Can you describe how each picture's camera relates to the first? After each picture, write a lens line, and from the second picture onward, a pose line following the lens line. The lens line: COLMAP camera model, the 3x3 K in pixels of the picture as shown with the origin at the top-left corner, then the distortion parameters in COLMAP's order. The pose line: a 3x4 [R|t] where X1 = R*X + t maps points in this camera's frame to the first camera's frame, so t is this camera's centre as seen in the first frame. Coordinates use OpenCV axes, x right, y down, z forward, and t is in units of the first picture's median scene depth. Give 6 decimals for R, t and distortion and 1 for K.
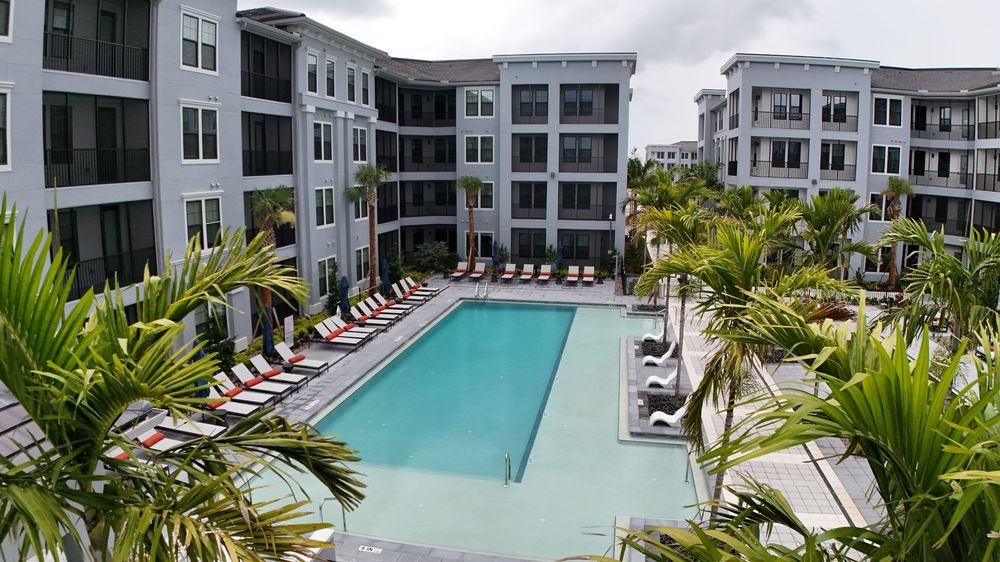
lens RADIAL K [[601.7, 0, 500.7], [0, 601.7, 288.3], [0, 0, 1]] dist [-0.173471, 0.010152]
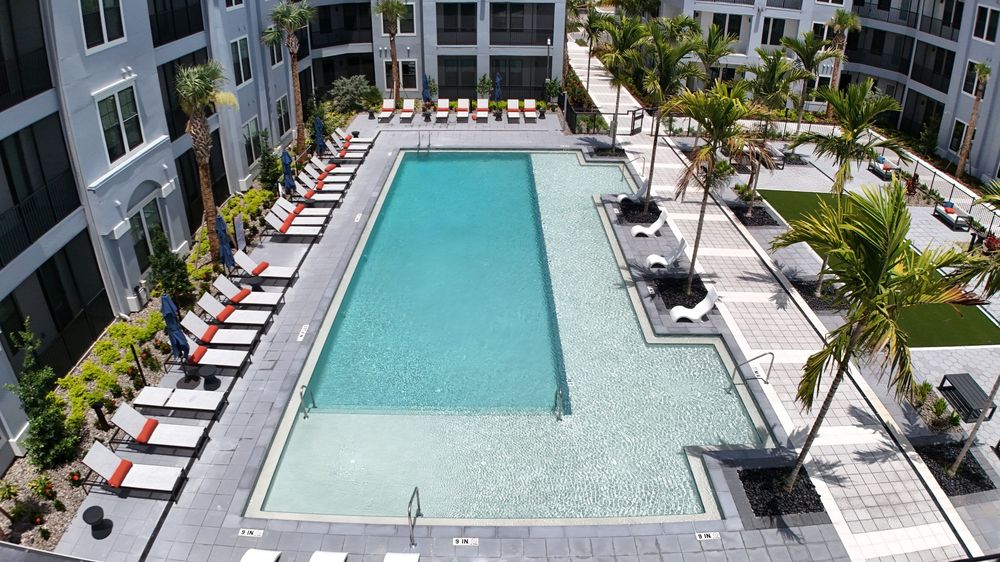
lens RADIAL K [[601.7, 0, 500.7], [0, 601.7, 288.3], [0, 0, 1]] dist [-0.173471, 0.010152]
pose [[0.979086, -0.097084, 0.178789, -0.099210], [0.031776, 0.940986, 0.336952, -0.080911], [-0.200951, -0.324223, 0.924391, 0.083025]]
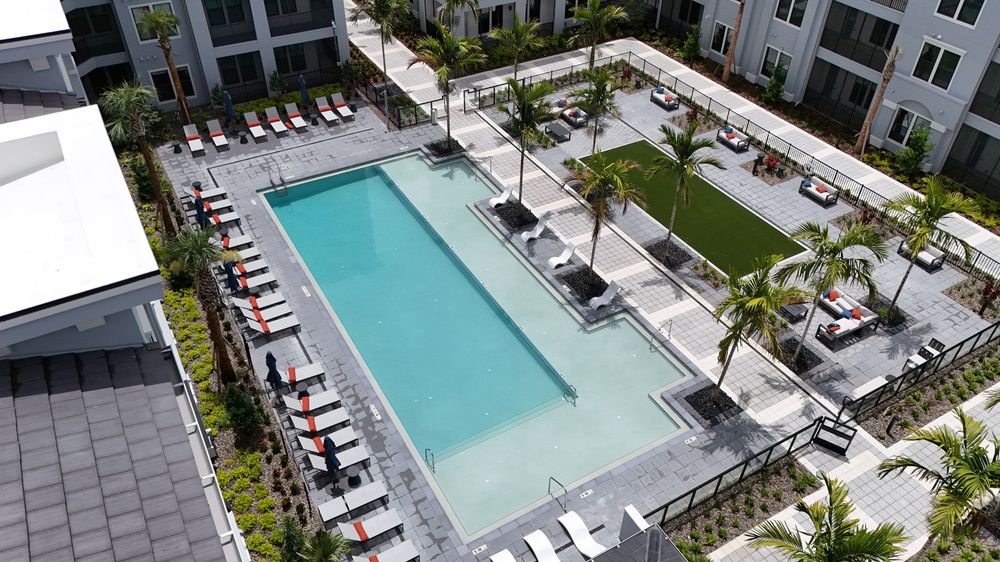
lens RADIAL K [[722.7, 0, 500.5], [0, 722.7, 290.6], [0, 0, 1]] dist [0.075570, -0.086291]
pose [[0.748202, -0.414271, 0.518241, -0.417115], [0.105095, 0.845245, 0.523942, -0.388354], [-0.655095, -0.337550, 0.675952, -0.021844]]
